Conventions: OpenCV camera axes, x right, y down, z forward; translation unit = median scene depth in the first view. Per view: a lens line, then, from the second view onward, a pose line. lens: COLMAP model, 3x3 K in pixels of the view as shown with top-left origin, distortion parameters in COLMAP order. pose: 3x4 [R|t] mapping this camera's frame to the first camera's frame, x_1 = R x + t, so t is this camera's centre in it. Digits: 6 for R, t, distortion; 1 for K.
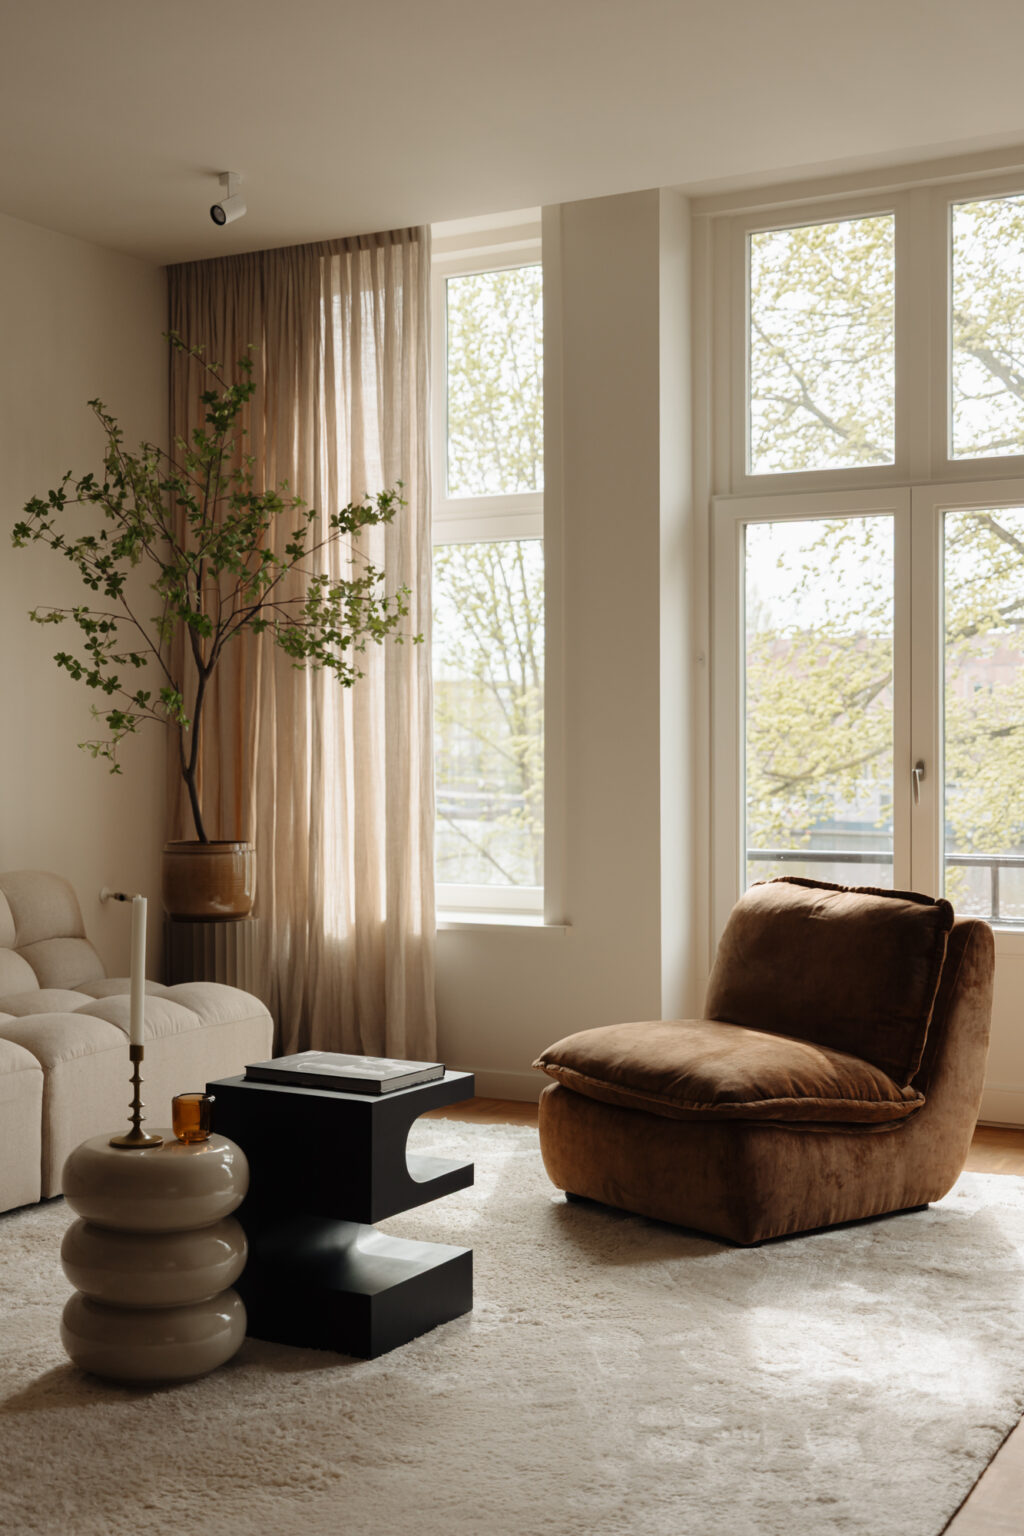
lens RADIAL K [[2066.9, 0, 445.6], [0, 2066.9, 801.4], [0, 0, 1]] dist [0.003354, -0.035105]
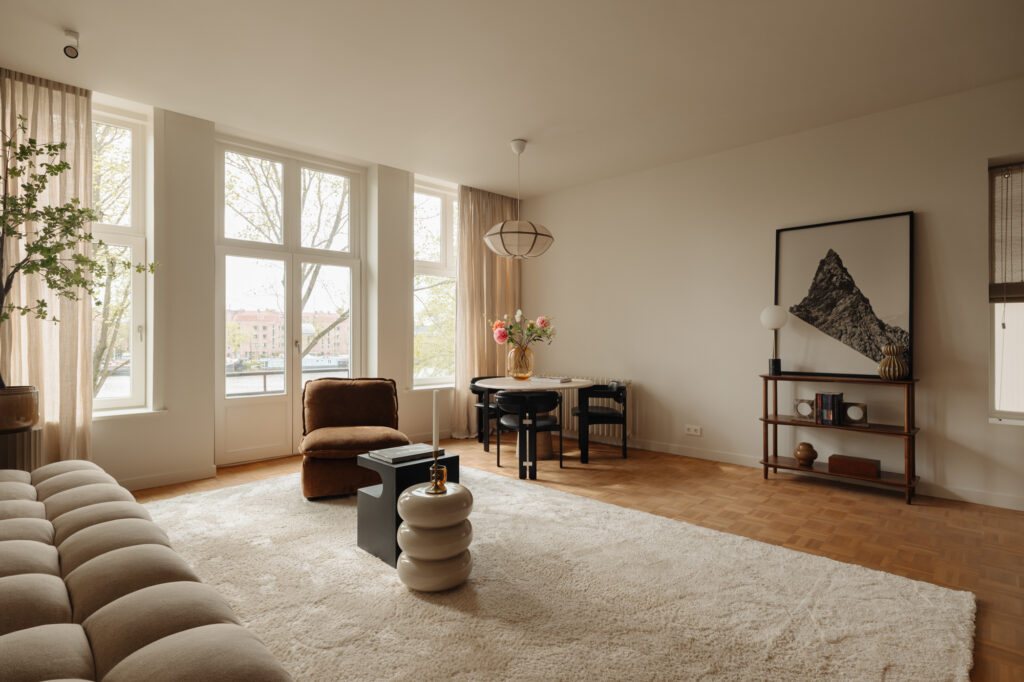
lens RADIAL K [[519.7, 0, 530.8], [0, 519.7, 342.5], [0, 0, 1]] dist [-0.000826, 0.000063]
pose [[0.233823, -0.005111, 0.972266, -0.468754], [0.032510, 0.999468, -0.002564, -0.003140], [-0.971736, 0.032208, 0.233864, 0.483822]]
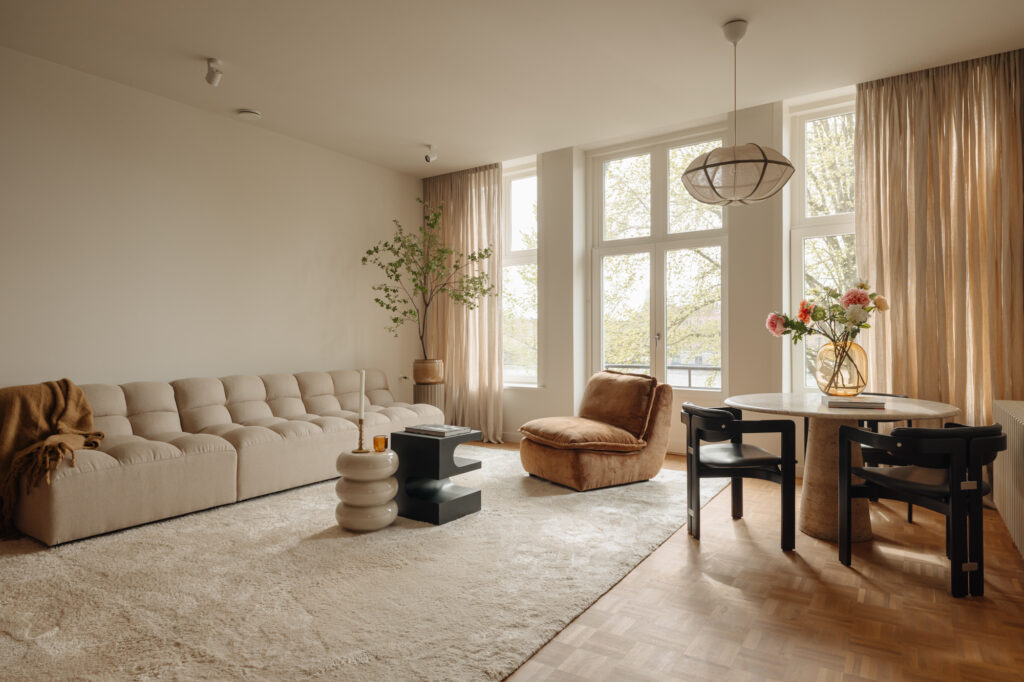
lens RADIAL K [[630.7, 0, 503.6], [0, 630.7, 345.8], [0, 0, 1]] dist [0.006353, -0.001659]
pose [[0.995538, 0.002135, -0.094337, 0.094731], [-0.003982, 0.999804, -0.019390, 0.017945], [0.094277, 0.019679, 0.995352, 0.062699]]
